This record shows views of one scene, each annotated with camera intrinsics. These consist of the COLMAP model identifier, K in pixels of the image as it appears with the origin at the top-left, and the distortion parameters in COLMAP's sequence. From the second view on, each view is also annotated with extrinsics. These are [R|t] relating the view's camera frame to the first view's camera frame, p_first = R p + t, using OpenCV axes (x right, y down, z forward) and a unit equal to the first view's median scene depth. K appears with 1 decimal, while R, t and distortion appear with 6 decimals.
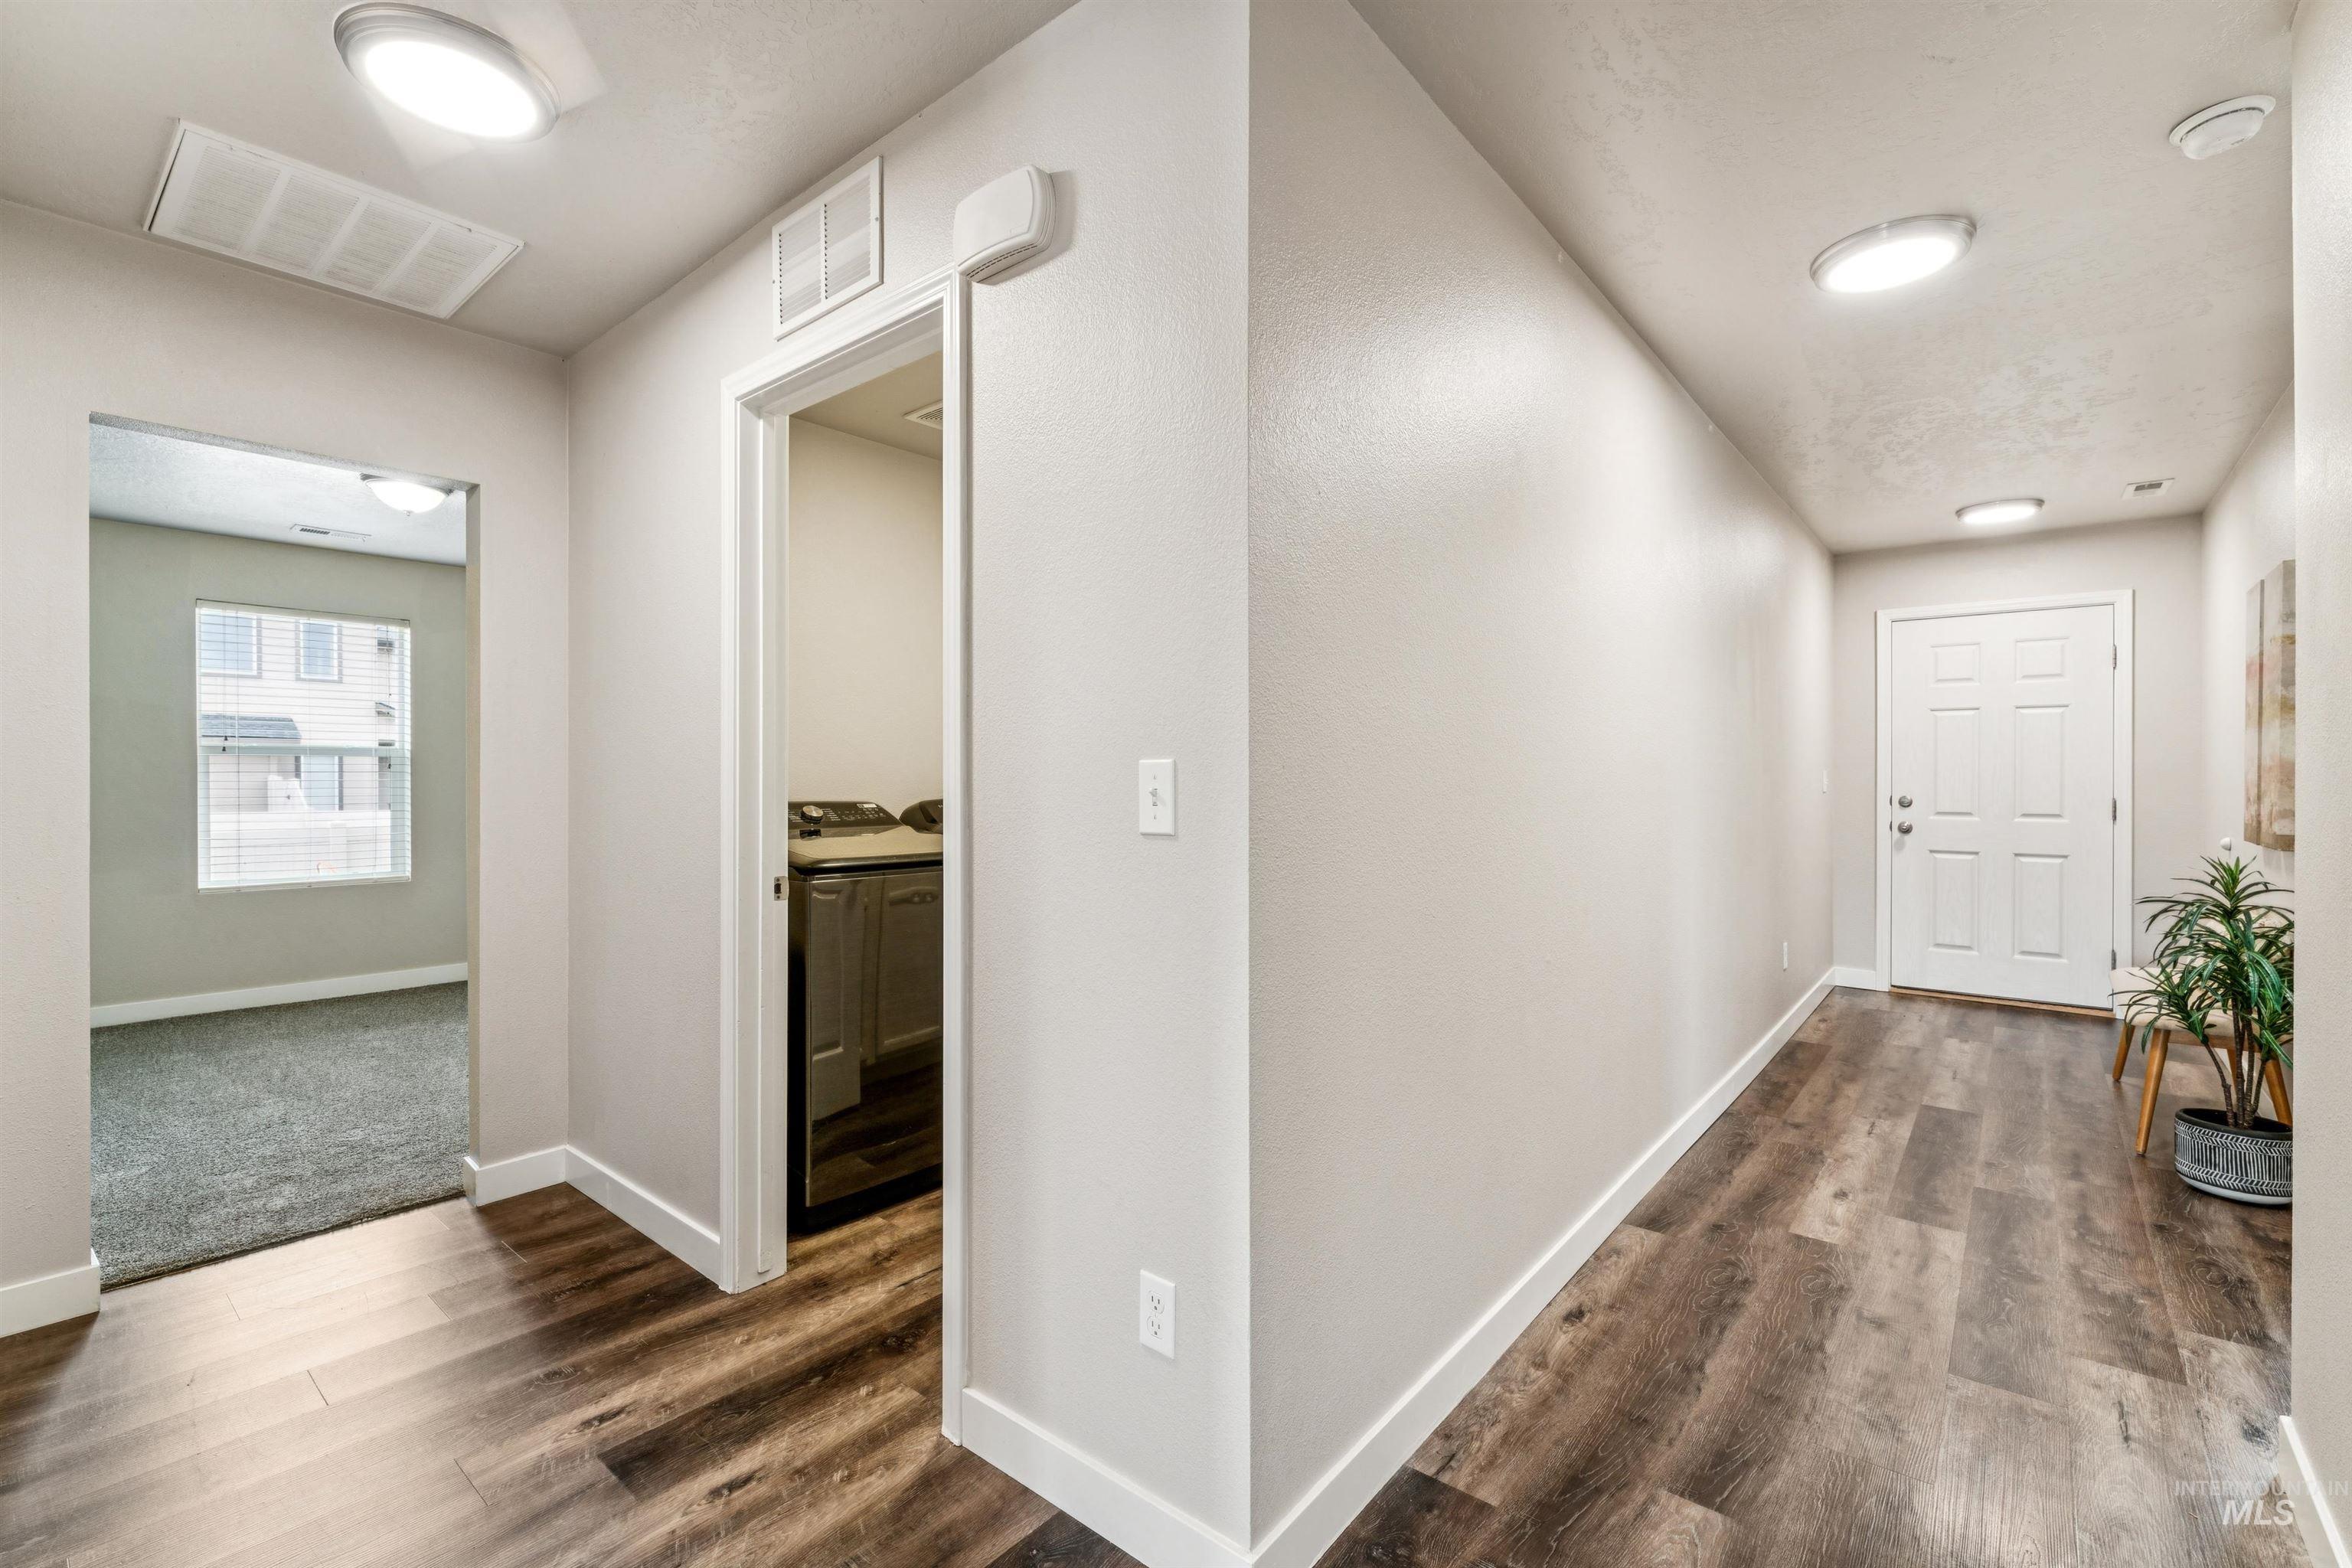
lens RADIAL K [[1027.2, 0, 1176.0], [0, 1027.2, 784.0], [0, 0, 1]] dist [-0.003558, -0.000409]
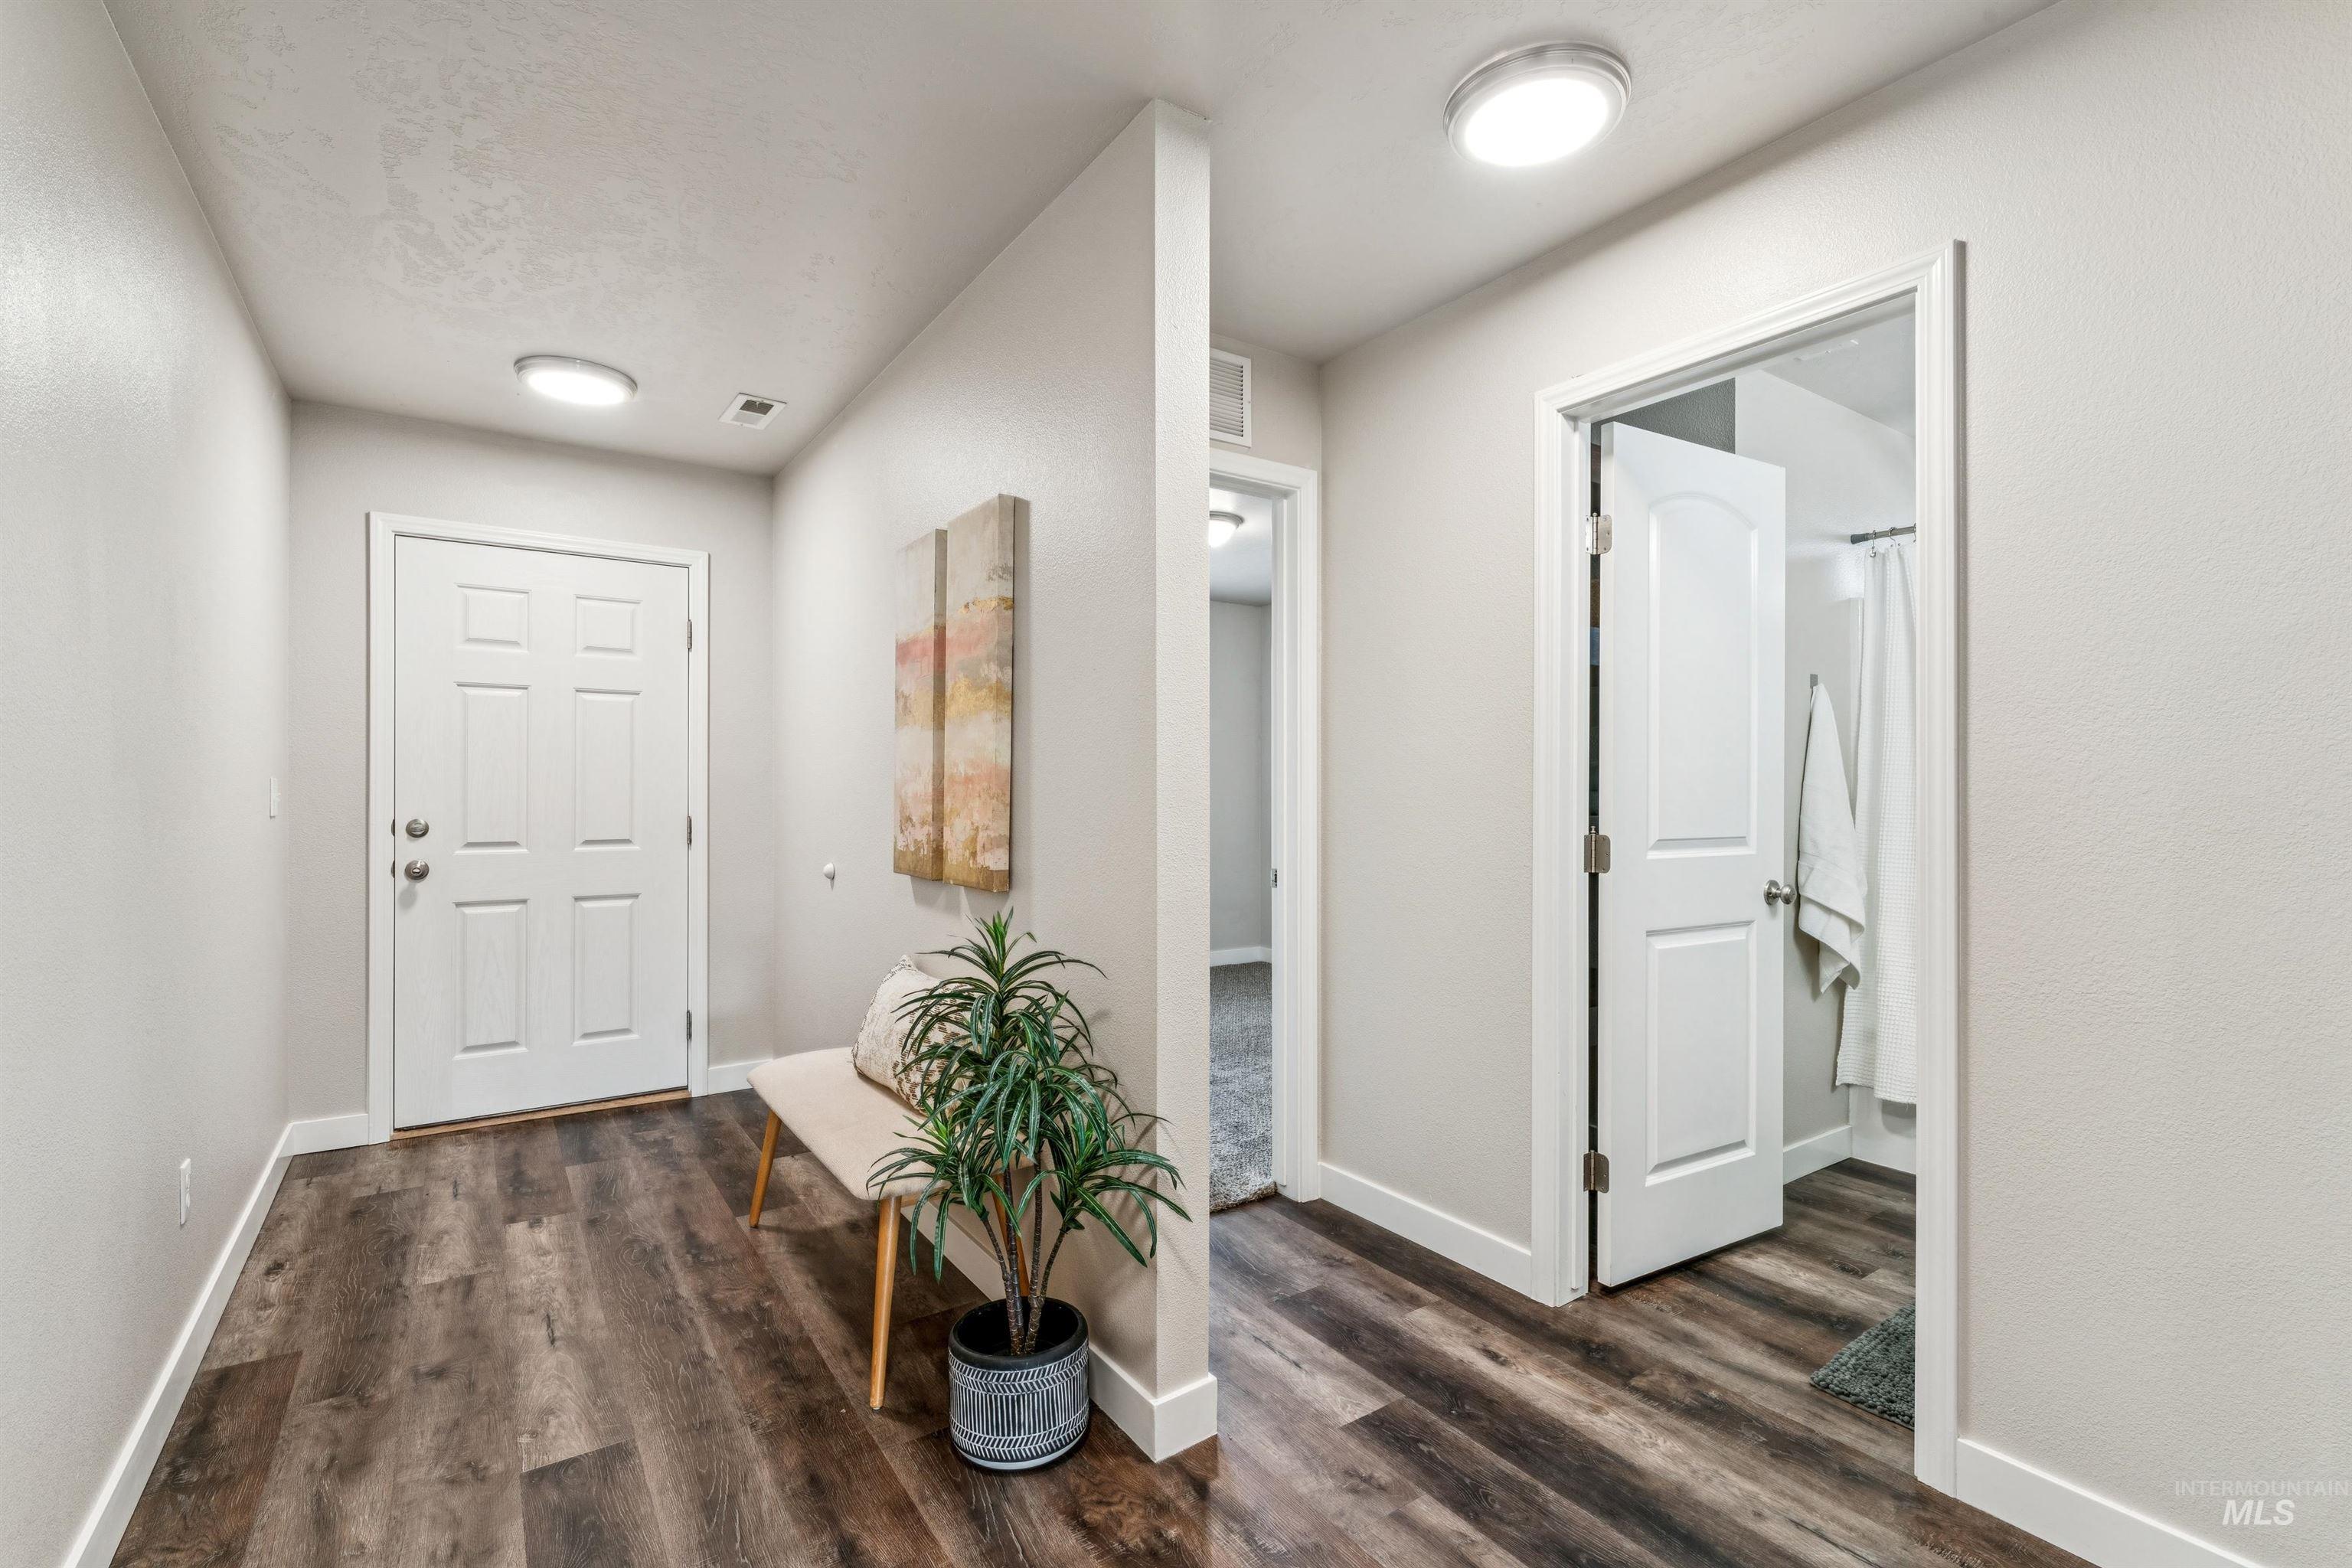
lens RADIAL K [[1028.9, 0, 1176.0], [0, 1028.9, 784.0], [0, 0, 1]] dist [-0.003967, -0.000595]
pose [[0.268976, 0.003295, 0.963141, 0.270556], [0.005270, 0.999974, -0.004893, -0.004891], [-0.963133, 0.006392, 0.268951, 0.447618]]
